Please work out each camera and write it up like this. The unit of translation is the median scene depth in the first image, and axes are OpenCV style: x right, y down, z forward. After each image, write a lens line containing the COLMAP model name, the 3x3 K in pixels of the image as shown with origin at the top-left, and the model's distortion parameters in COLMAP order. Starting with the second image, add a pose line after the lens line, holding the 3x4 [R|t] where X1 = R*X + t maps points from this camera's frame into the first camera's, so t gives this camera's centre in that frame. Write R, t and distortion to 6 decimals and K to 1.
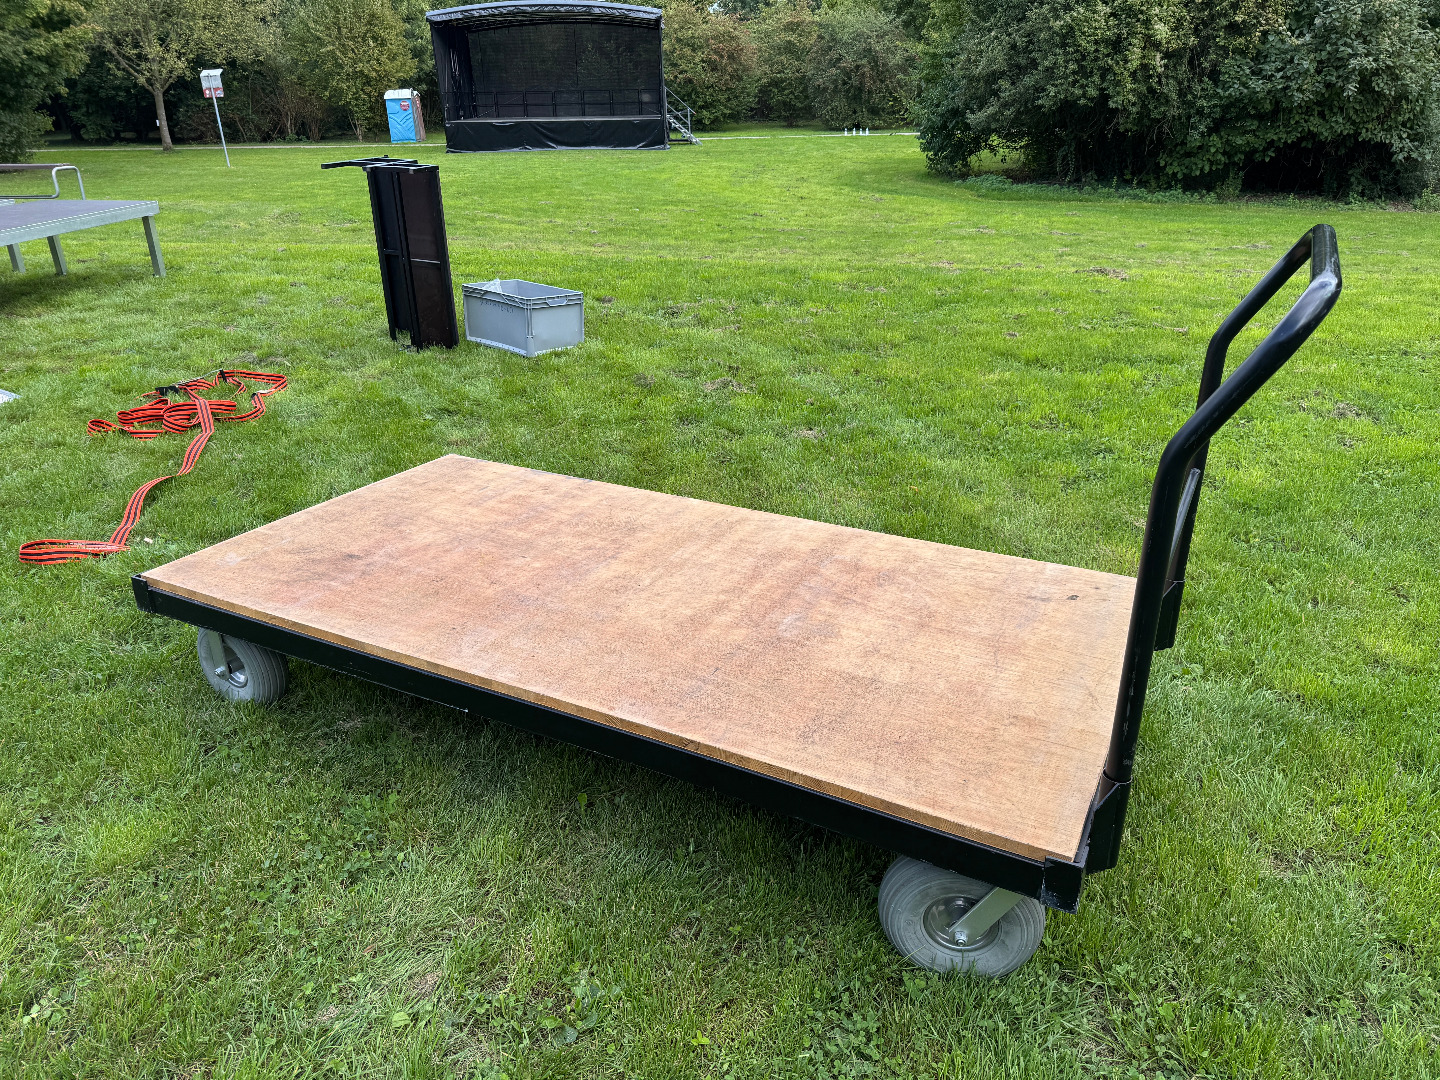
lens RADIAL K [[1040.3, 0, 720.0], [0, 1040.3, 540.0], [0, 0, 1]] dist [0.002410, -0.009874]
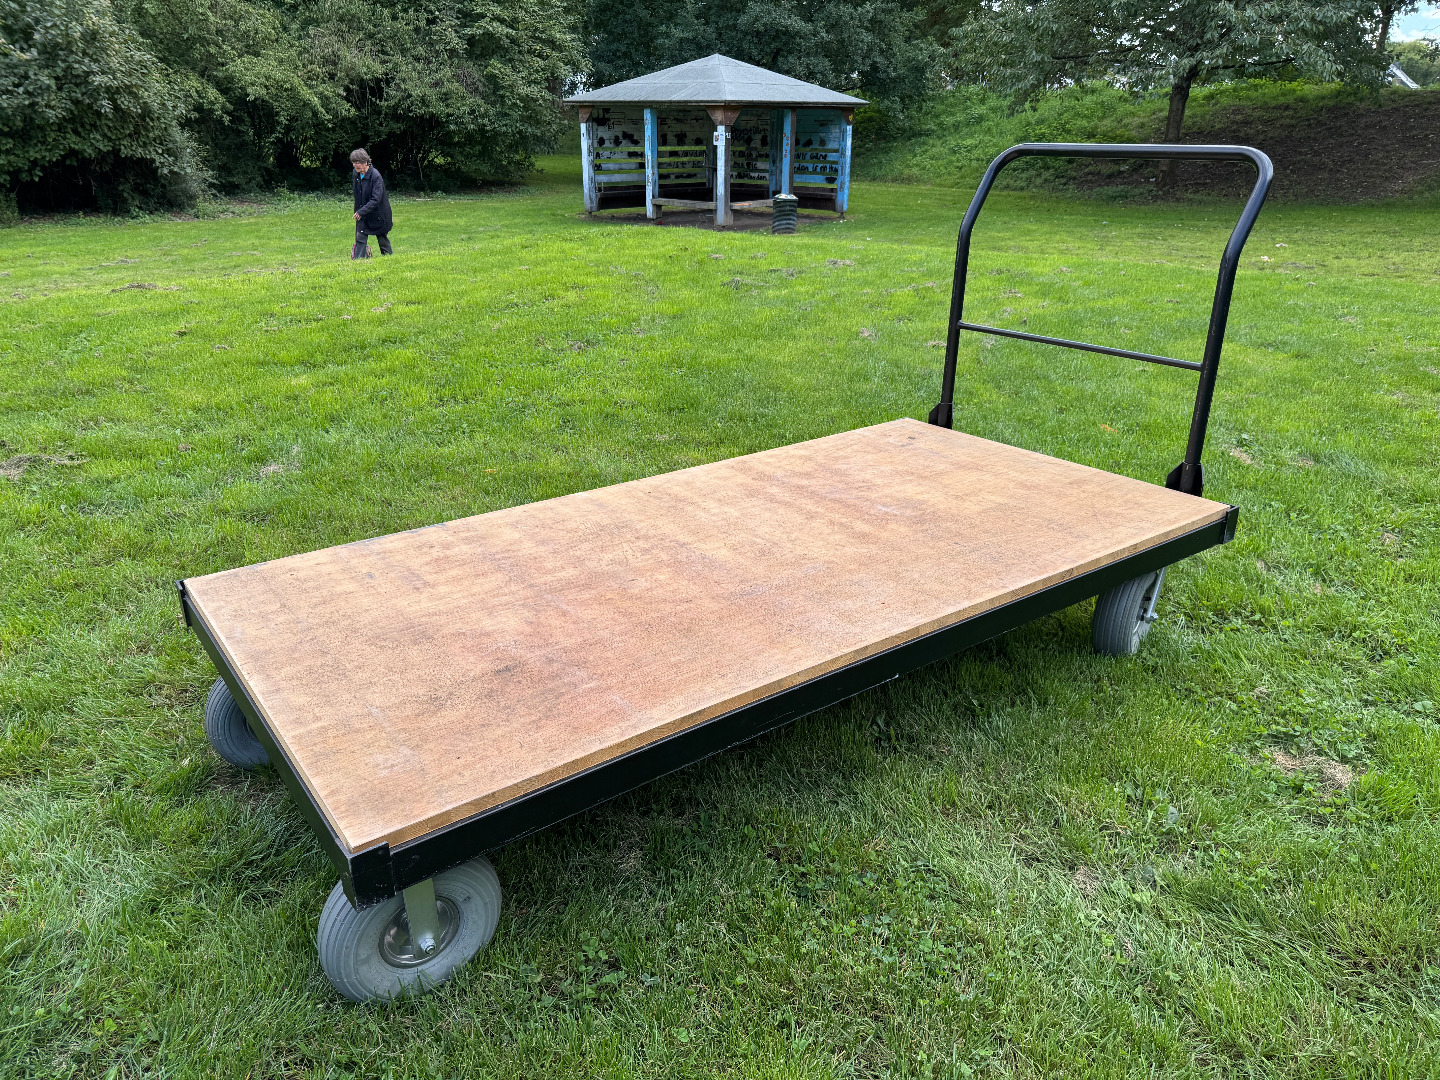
lens RADIAL K [[1040.3, 0, 720.0], [0, 1040.3, 540.0], [0, 0, 1]] dist [0.002410, -0.009874]
pose [[0.415970, -0.327903, 0.848203, -0.782913], [0.347533, 0.919250, 0.184934, -0.130905], [-0.840351, 0.217851, 0.496337, 0.467553]]
